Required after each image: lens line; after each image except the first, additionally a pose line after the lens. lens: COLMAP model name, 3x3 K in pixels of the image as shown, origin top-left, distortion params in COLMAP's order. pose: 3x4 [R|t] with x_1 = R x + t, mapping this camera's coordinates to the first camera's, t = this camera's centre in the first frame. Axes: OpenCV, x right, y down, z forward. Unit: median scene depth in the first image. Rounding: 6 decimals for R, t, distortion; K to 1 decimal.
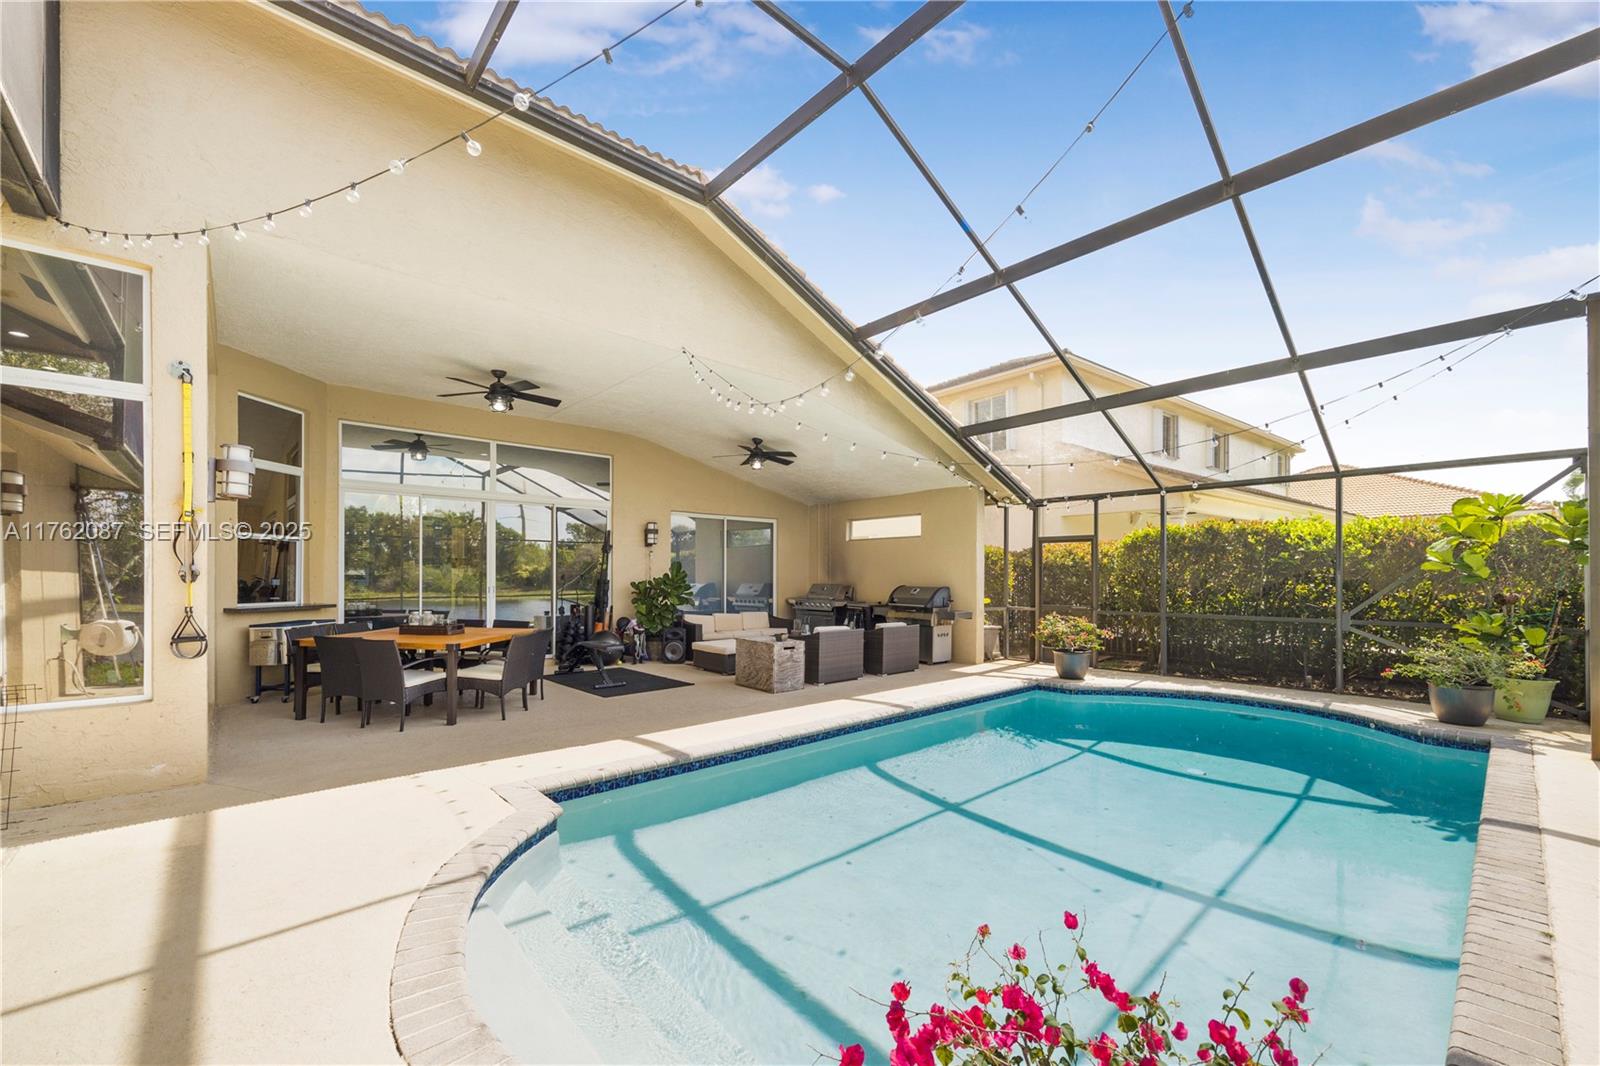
lens RADIAL K [[643.7, 0, 798.6], [0, 643.7, 564.8], [0, 0, 1]] dist [-0.001016, -0.000063]
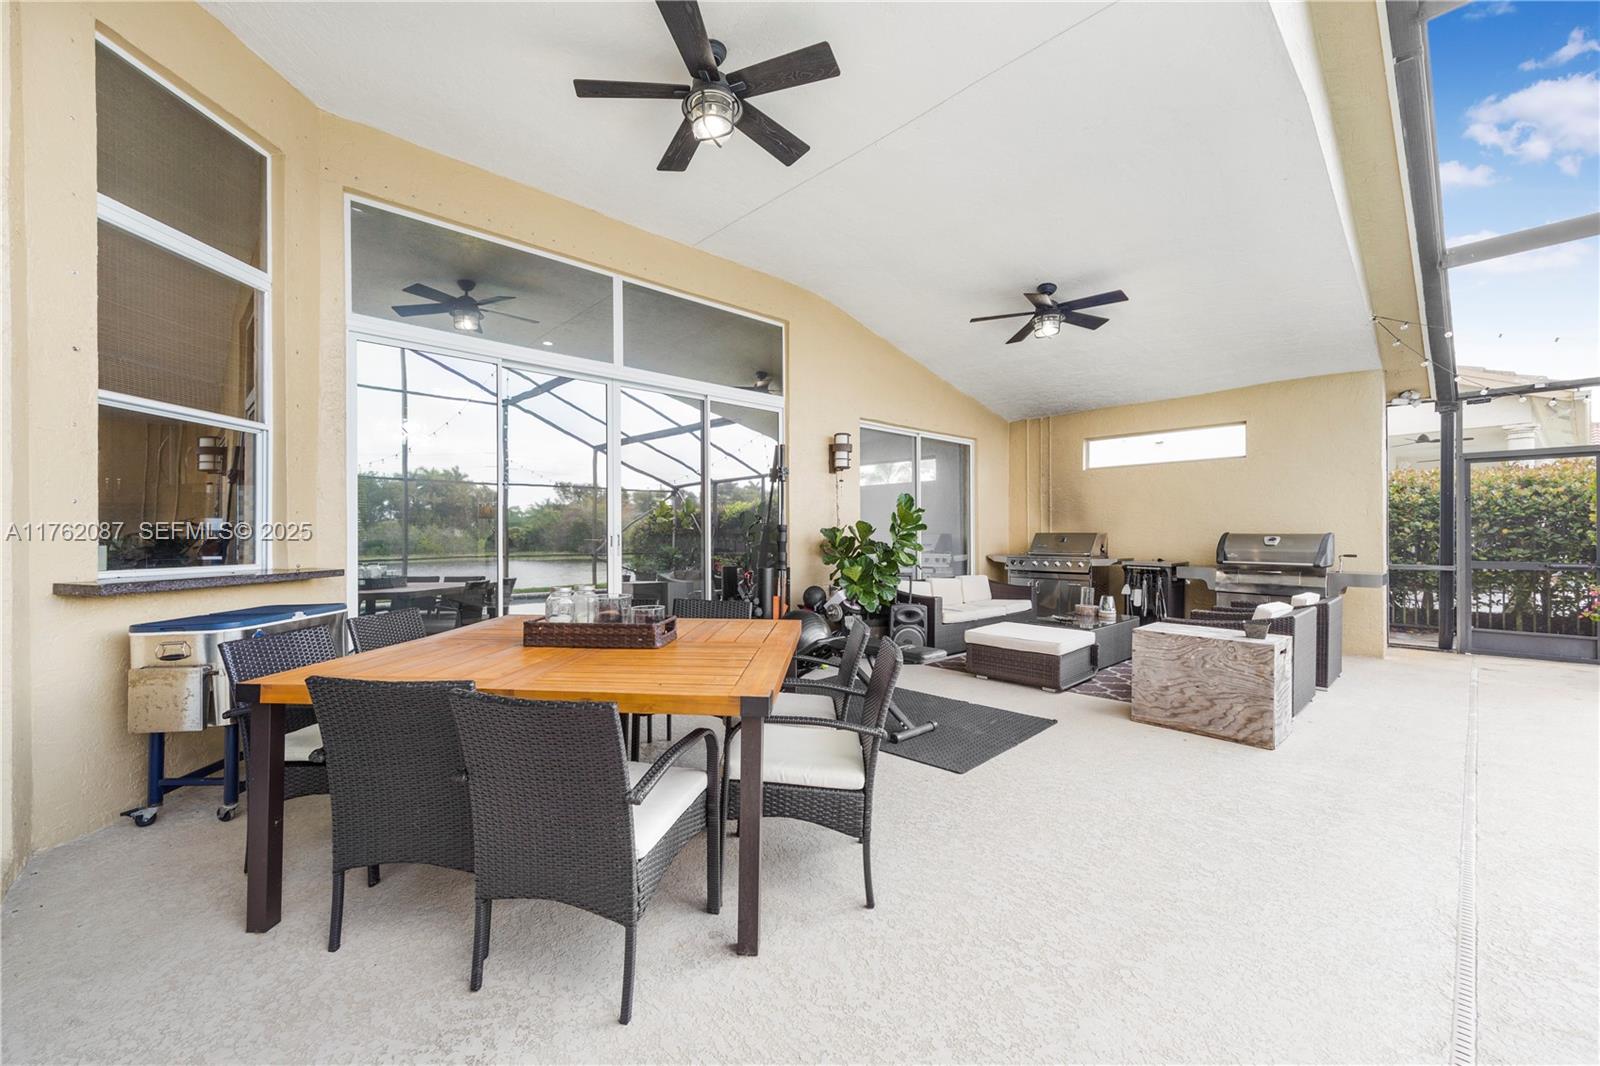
lens RADIAL K [[642.4, 0, 787.0], [0, 642.4, 525.5], [0, 0, 1]] dist [0.010009, 0.000046]
pose [[0.999912, -0.006604, 0.011492, -0.314015], [0.006583, 0.999977, 0.001867, 0.023614], [-0.011504, -0.001791, 0.999932, 0.410723]]
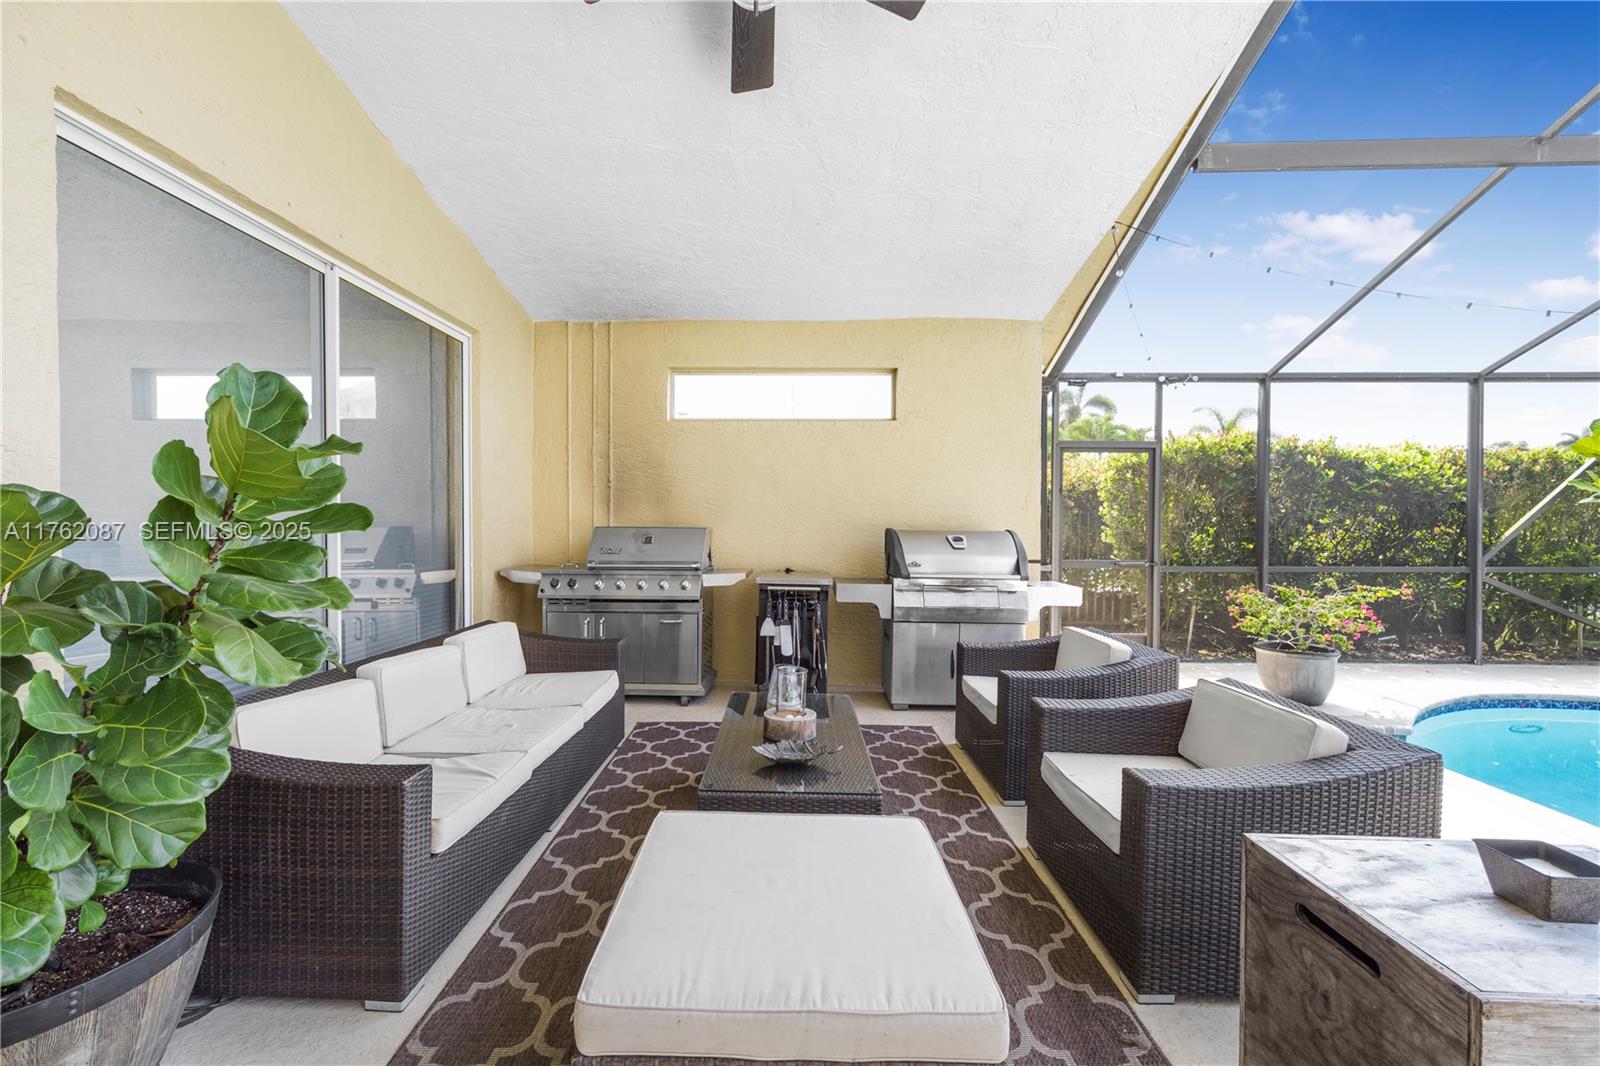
lens RADIAL K [[642.4, 0, 787.0], [0, 642.4, 525.5], [0, 0, 1]] dist [0.010009, 0.000046]
pose [[0.678535, -0.005355, 0.734549, -0.220276], [-0.015757, 0.999637, 0.021843, 0.024531], [-0.734399, -0.026396, 0.678204, 0.841003]]
